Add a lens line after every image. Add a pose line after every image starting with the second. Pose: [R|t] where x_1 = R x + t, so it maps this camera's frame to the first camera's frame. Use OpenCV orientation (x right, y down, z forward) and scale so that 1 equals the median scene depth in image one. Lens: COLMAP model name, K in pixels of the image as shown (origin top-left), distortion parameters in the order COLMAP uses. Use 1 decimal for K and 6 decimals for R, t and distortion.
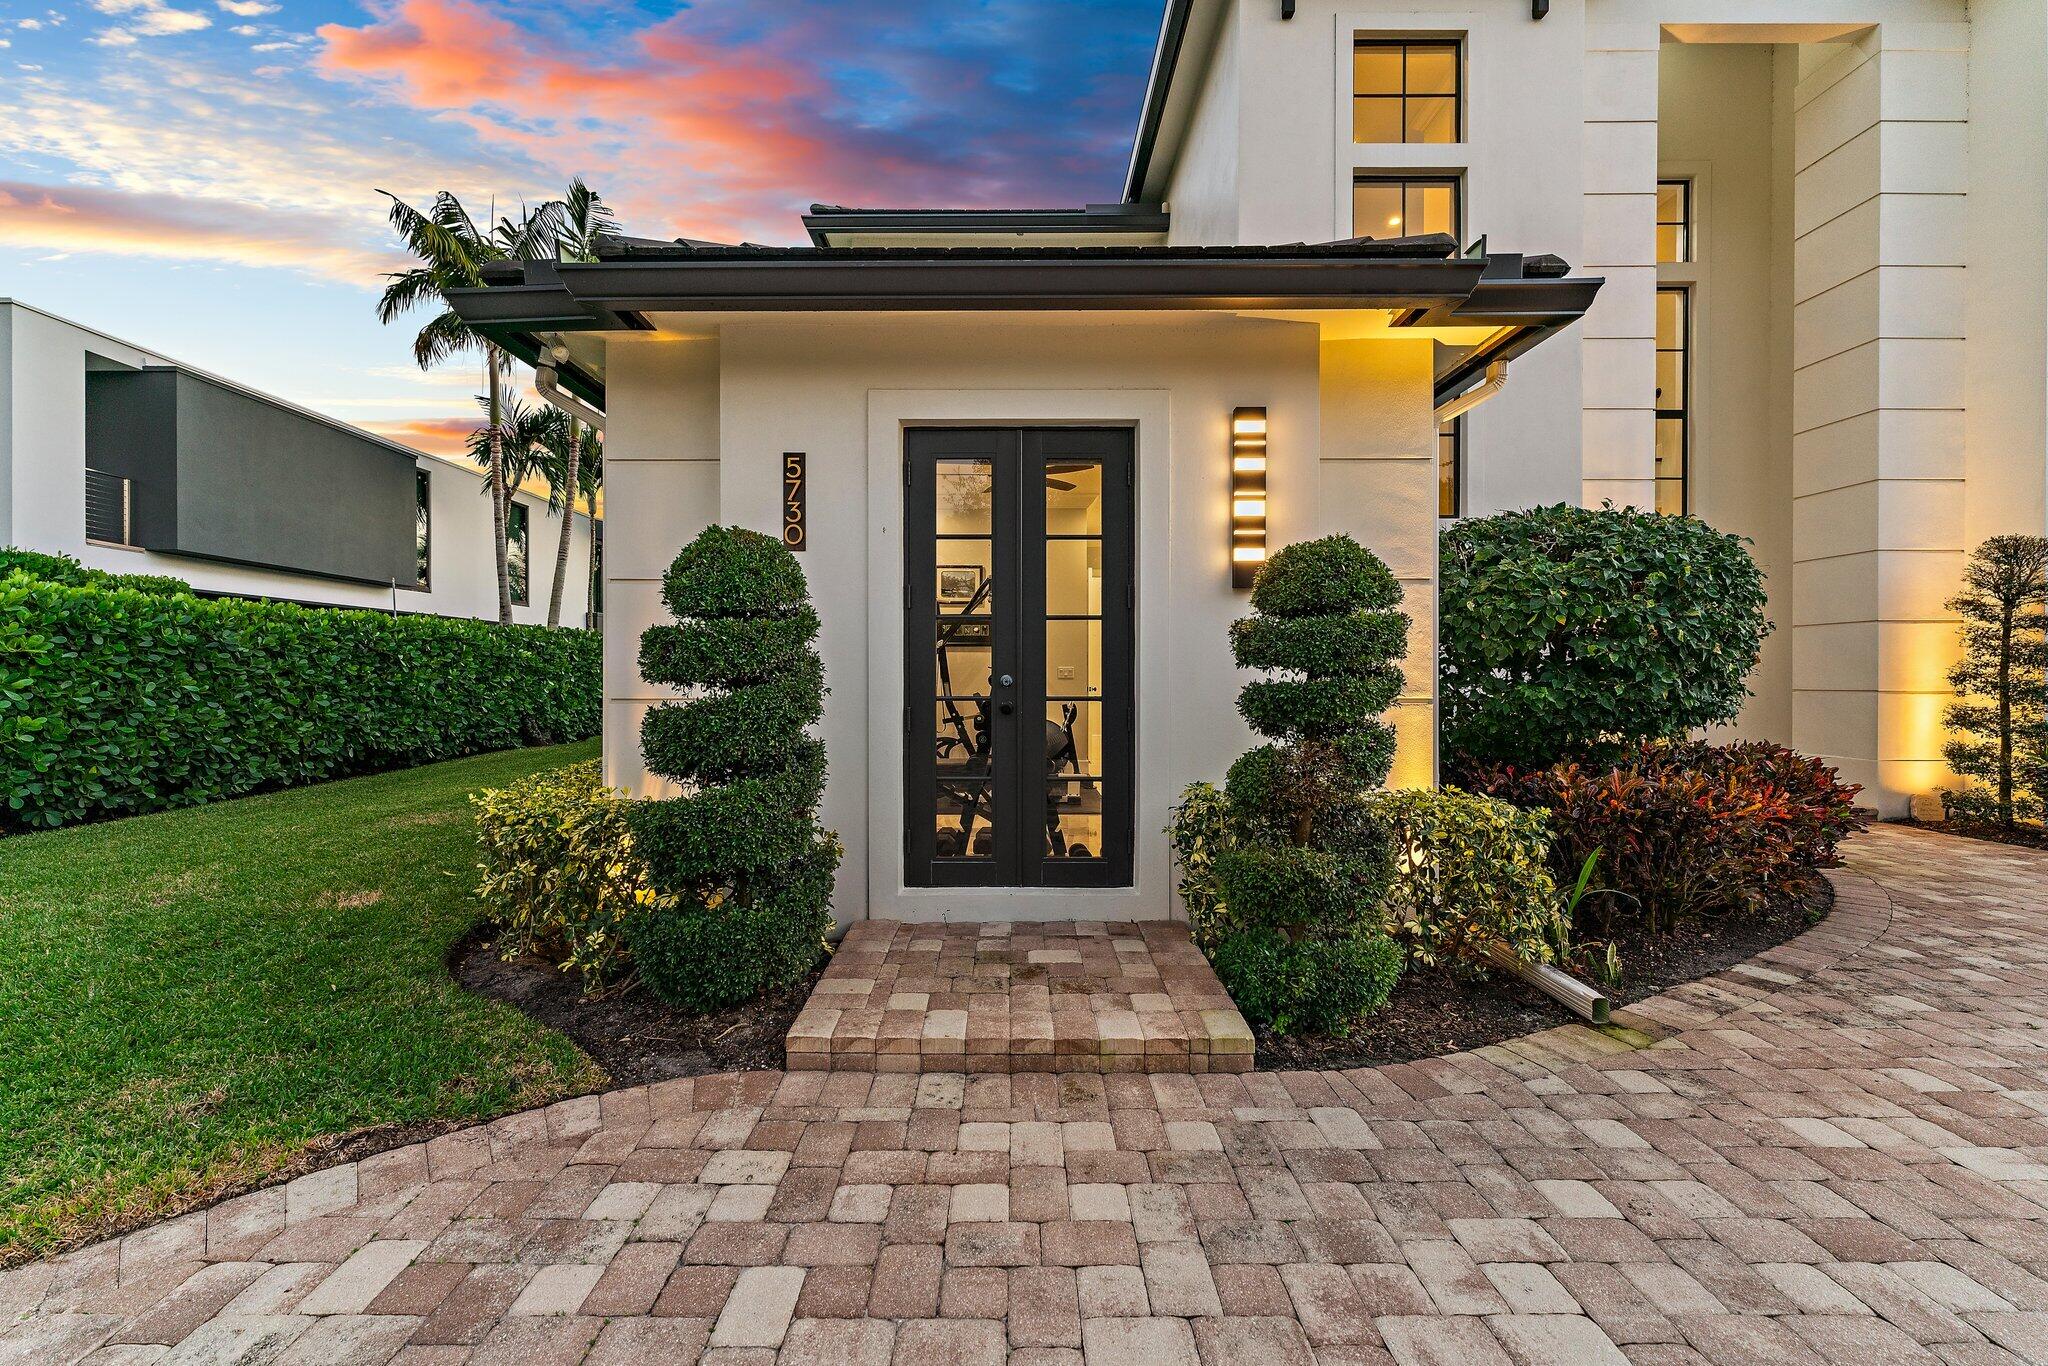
lens RADIAL K [[832.0, 0, 983.7], [0, 832.0, 679.2], [0, 0, 1]] dist [0.001068, 0.000706]
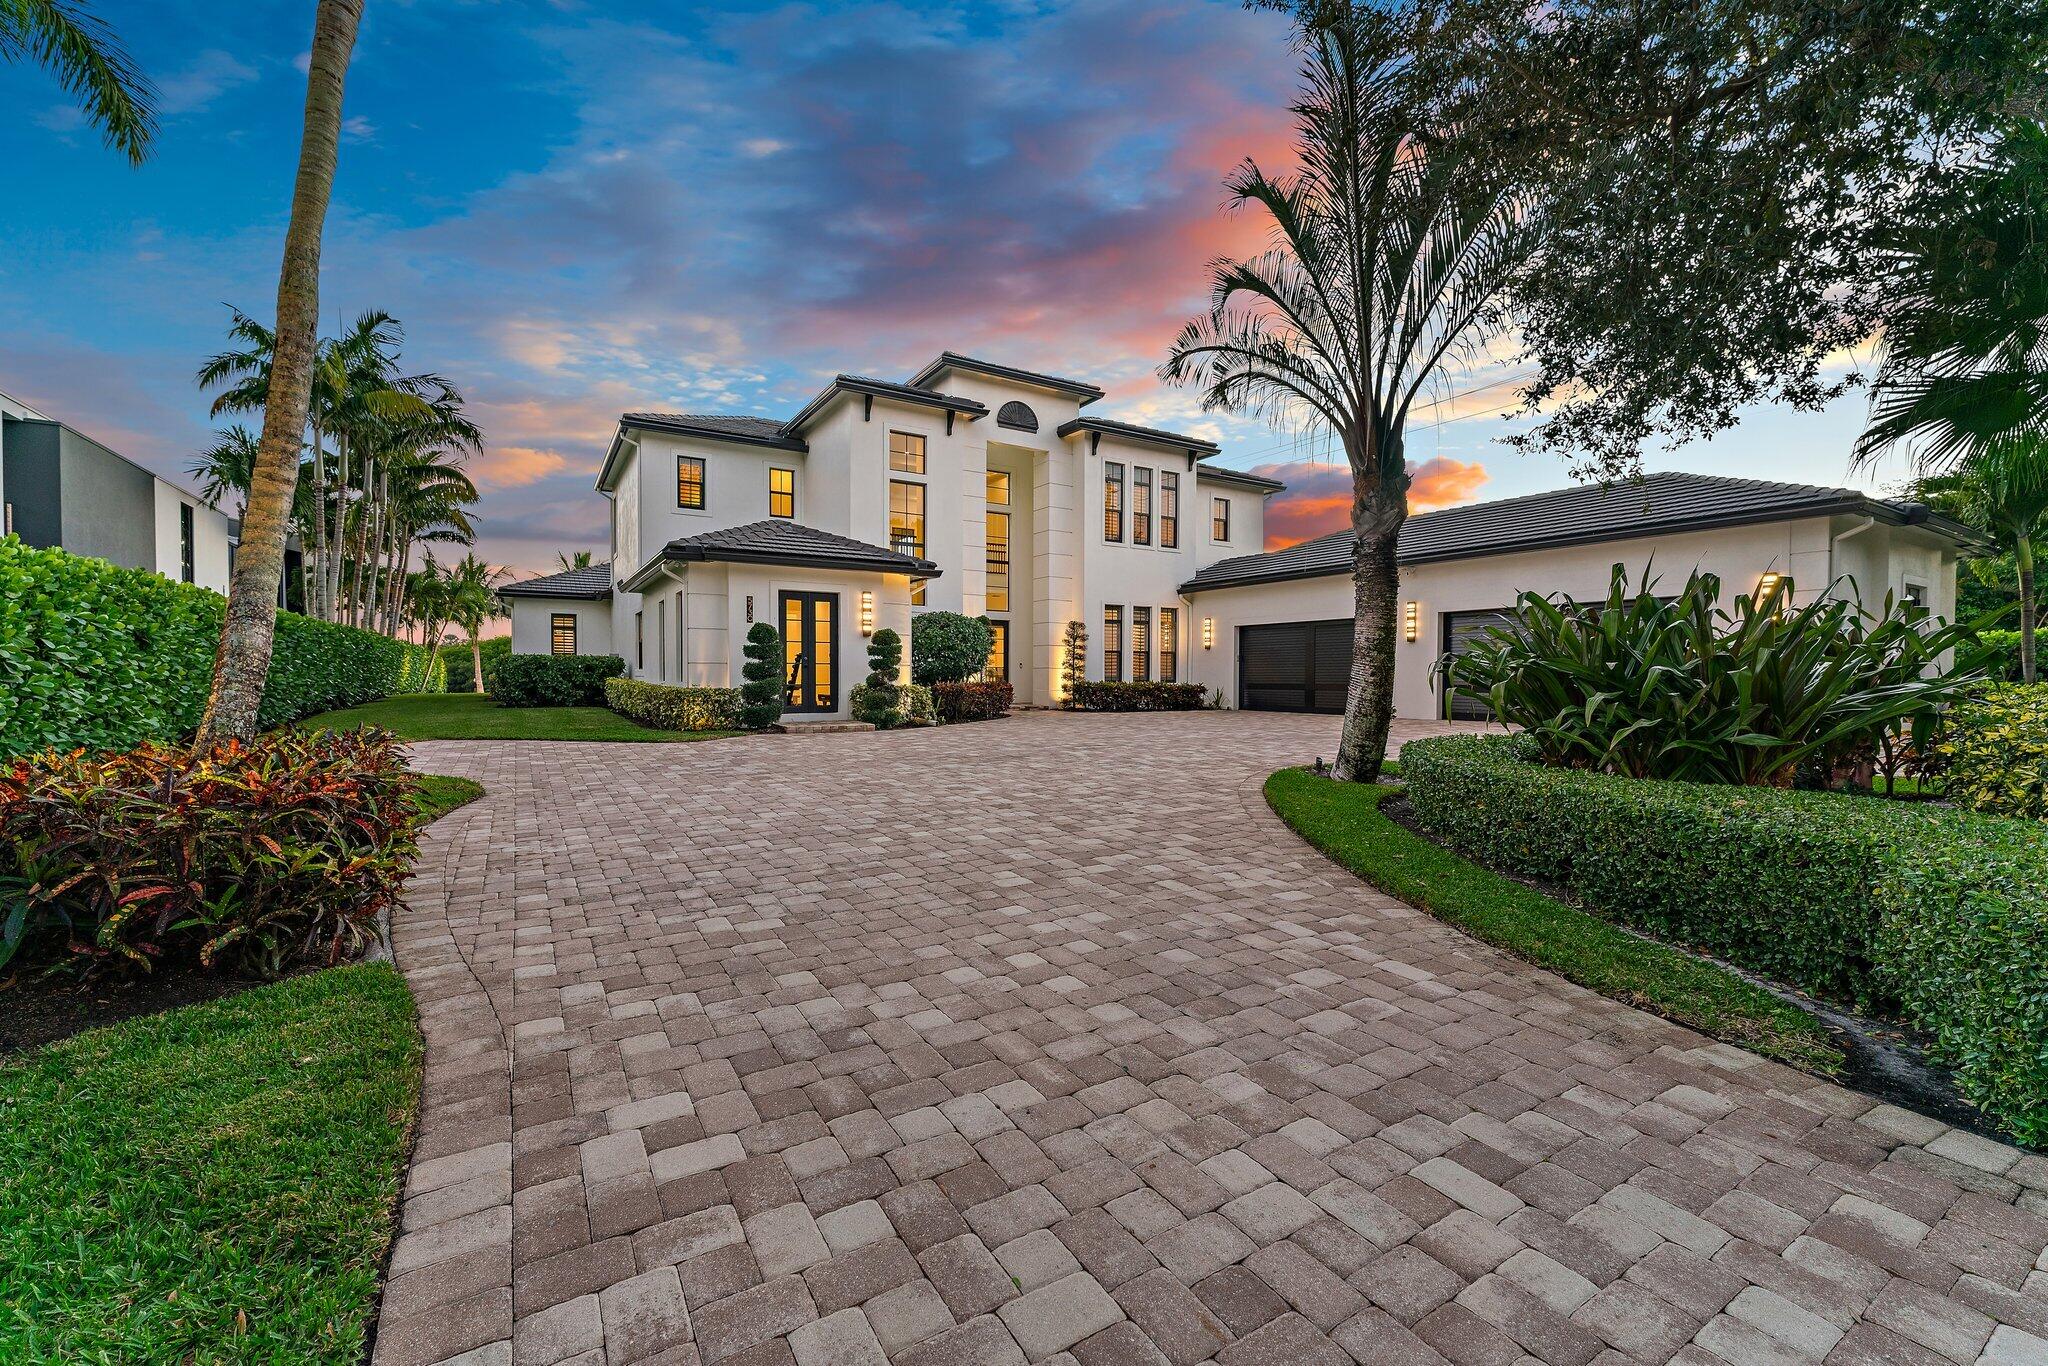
lens RADIAL K [[832.0, 0, 1026.0], [0, 832.0, 694.2], [0, 0, 1]] dist [0.001068, 0.000706]
pose [[0.837892, -0.012821, 0.545686, -1.173323], [0.003325, 0.999825, 0.018385, 0.092536], [-0.545826, -0.013590, 0.837788, -2.651265]]
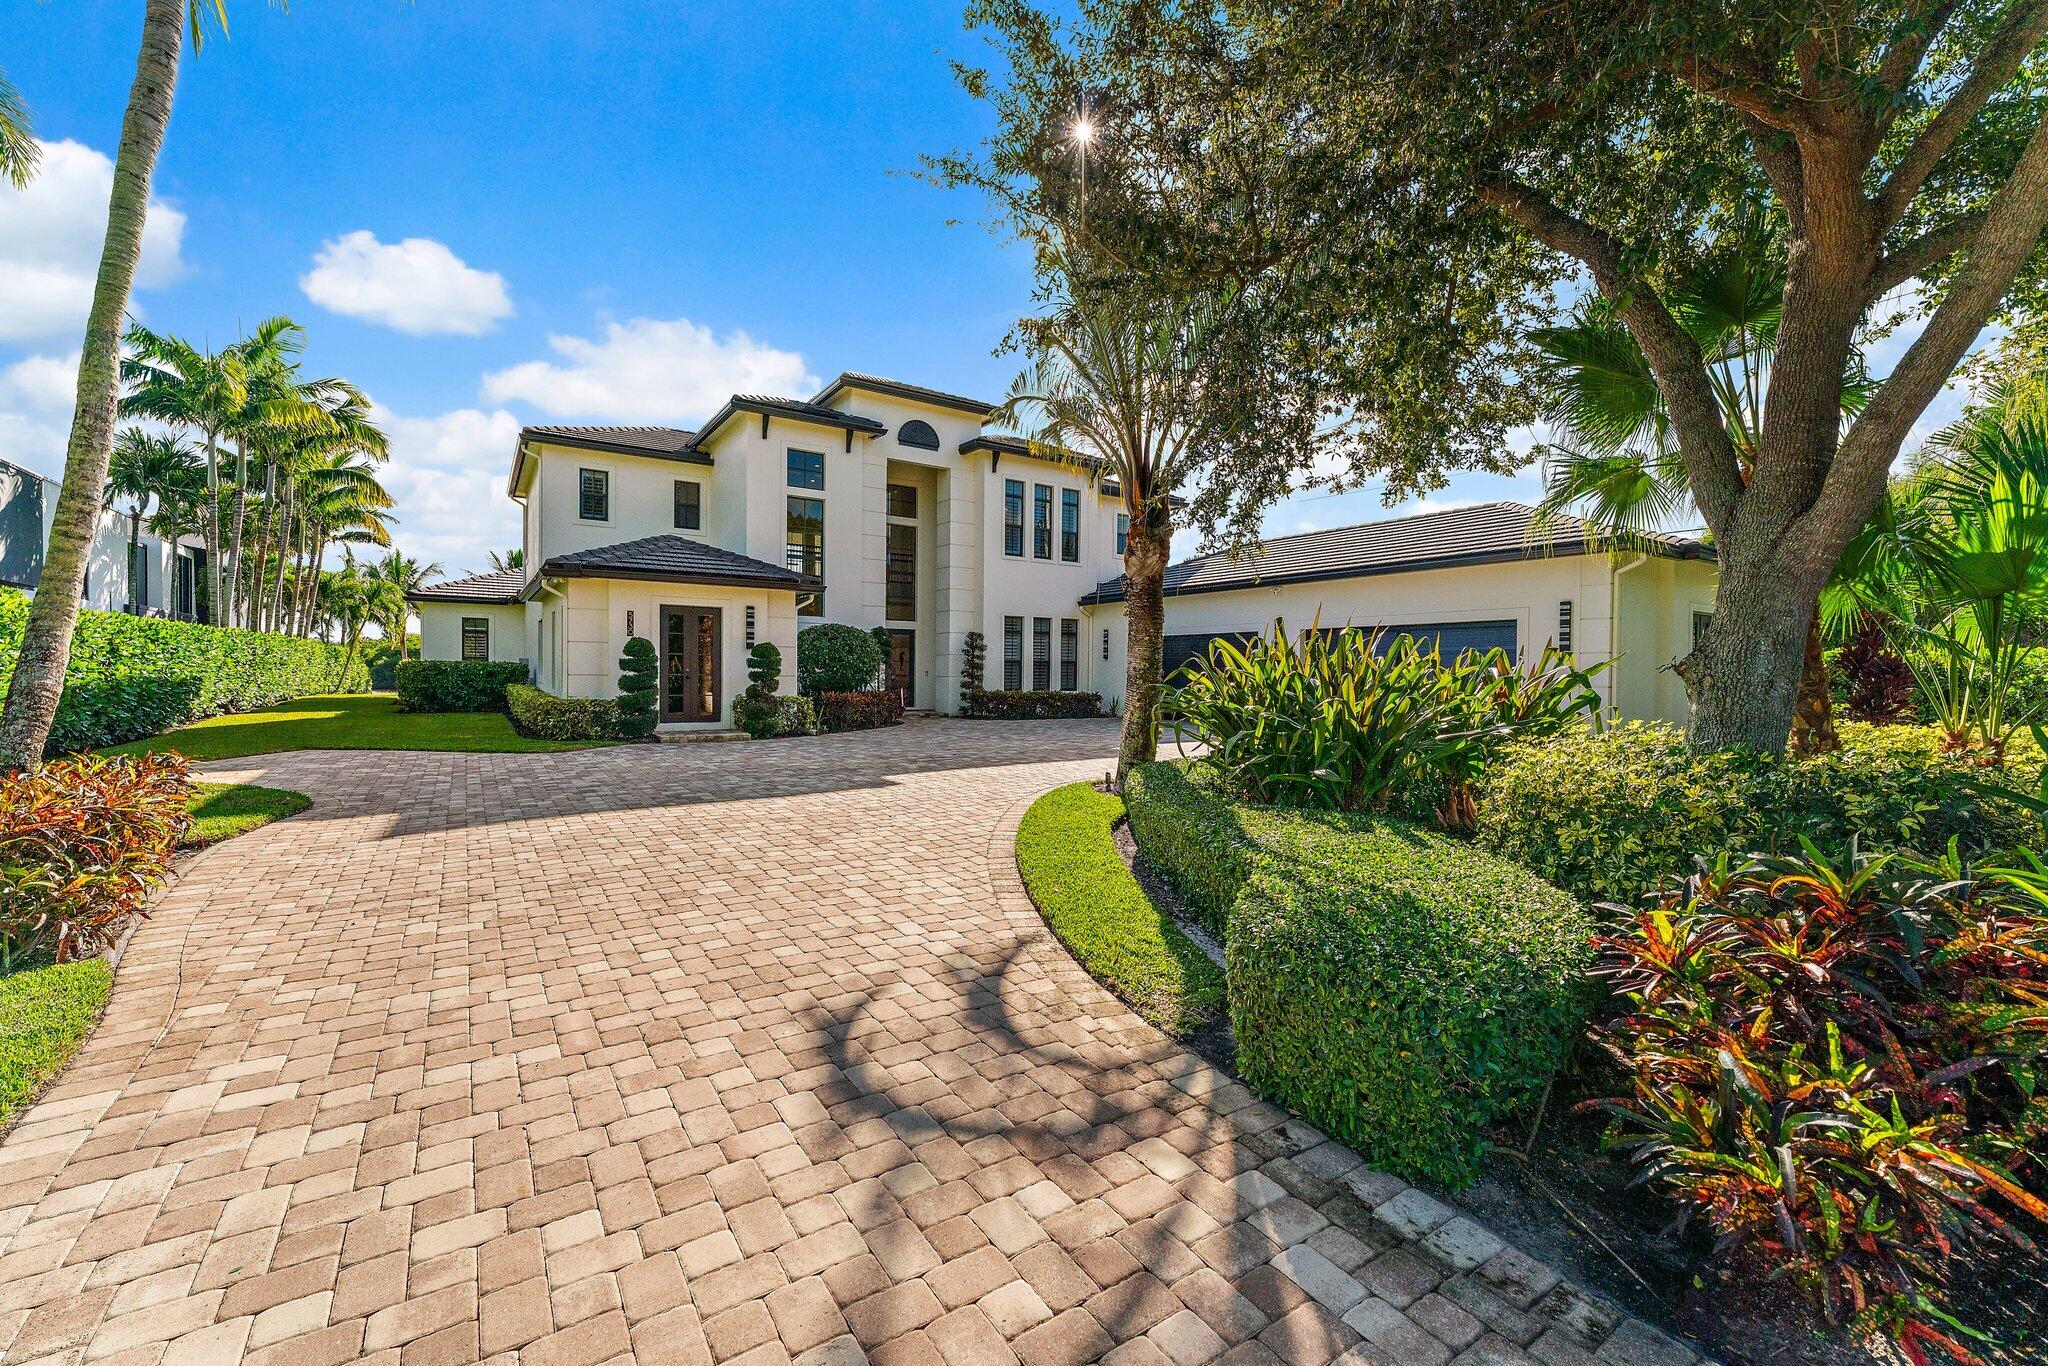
lens RADIAL K [[832.0, 0, 1019.8], [0, 832.0, 688.0], [0, 0, 1]] dist [0.001068, 0.000706]
pose [[0.814248, -0.003816, 0.580505, -0.960631], [-0.003879, 0.999920, 0.012014, 0.029467], [-0.580504, -0.012034, 0.814168, -3.044848]]
